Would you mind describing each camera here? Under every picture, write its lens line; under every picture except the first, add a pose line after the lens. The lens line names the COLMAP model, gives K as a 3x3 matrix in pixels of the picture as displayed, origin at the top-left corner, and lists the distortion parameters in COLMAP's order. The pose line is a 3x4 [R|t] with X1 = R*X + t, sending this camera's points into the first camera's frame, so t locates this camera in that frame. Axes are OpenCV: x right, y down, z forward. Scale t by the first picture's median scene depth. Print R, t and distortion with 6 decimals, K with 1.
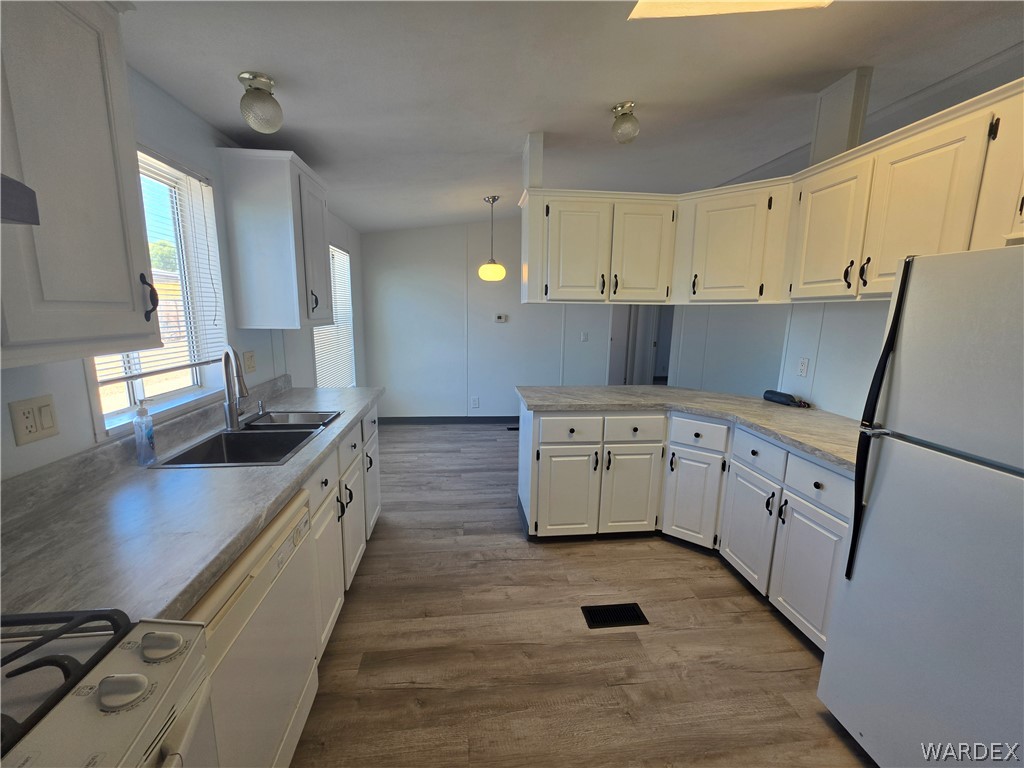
lens RADIAL K [[412.0, 0, 511.3], [0, 412.0, 384.0], [0, 0, 1]] dist [-0.006175, 0.001450]
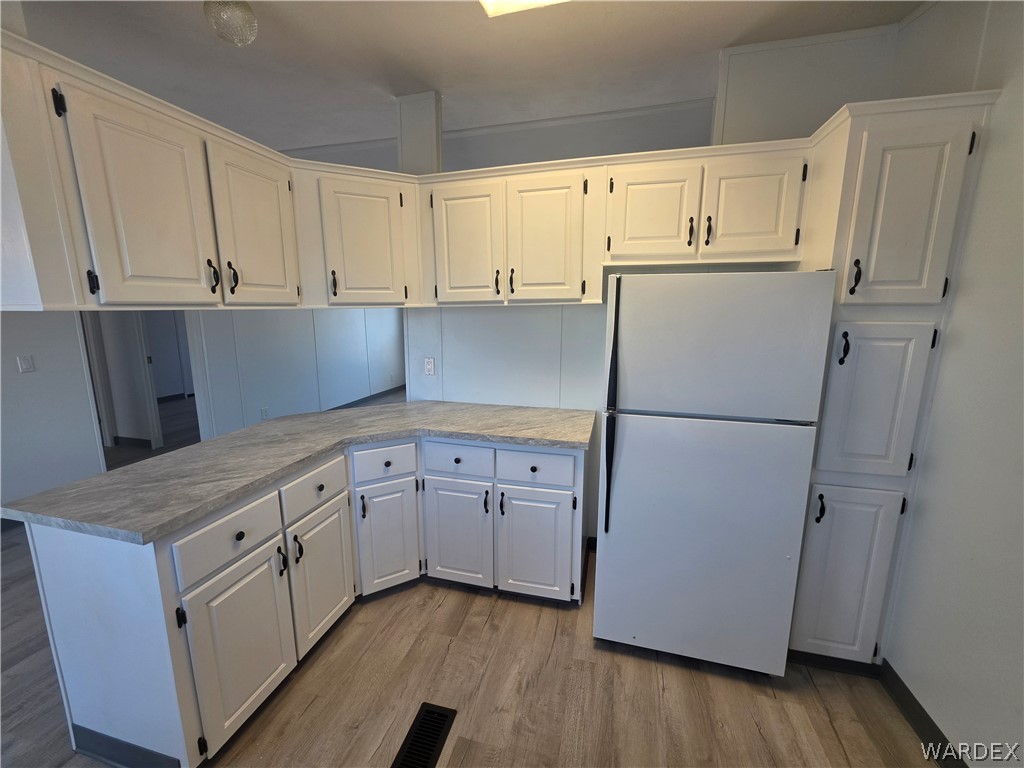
lens RADIAL K [[412.0, 0, 510.6], [0, 412.0, 383.0], [0, 0, 1]] dist [-0.006175, 0.001450]
pose [[0.367083, -0.180410, 0.912525, -0.222485], [0.173060, 0.977129, 0.123566, -0.112101], [-0.913948, 0.112563, 0.389909, 0.482727]]
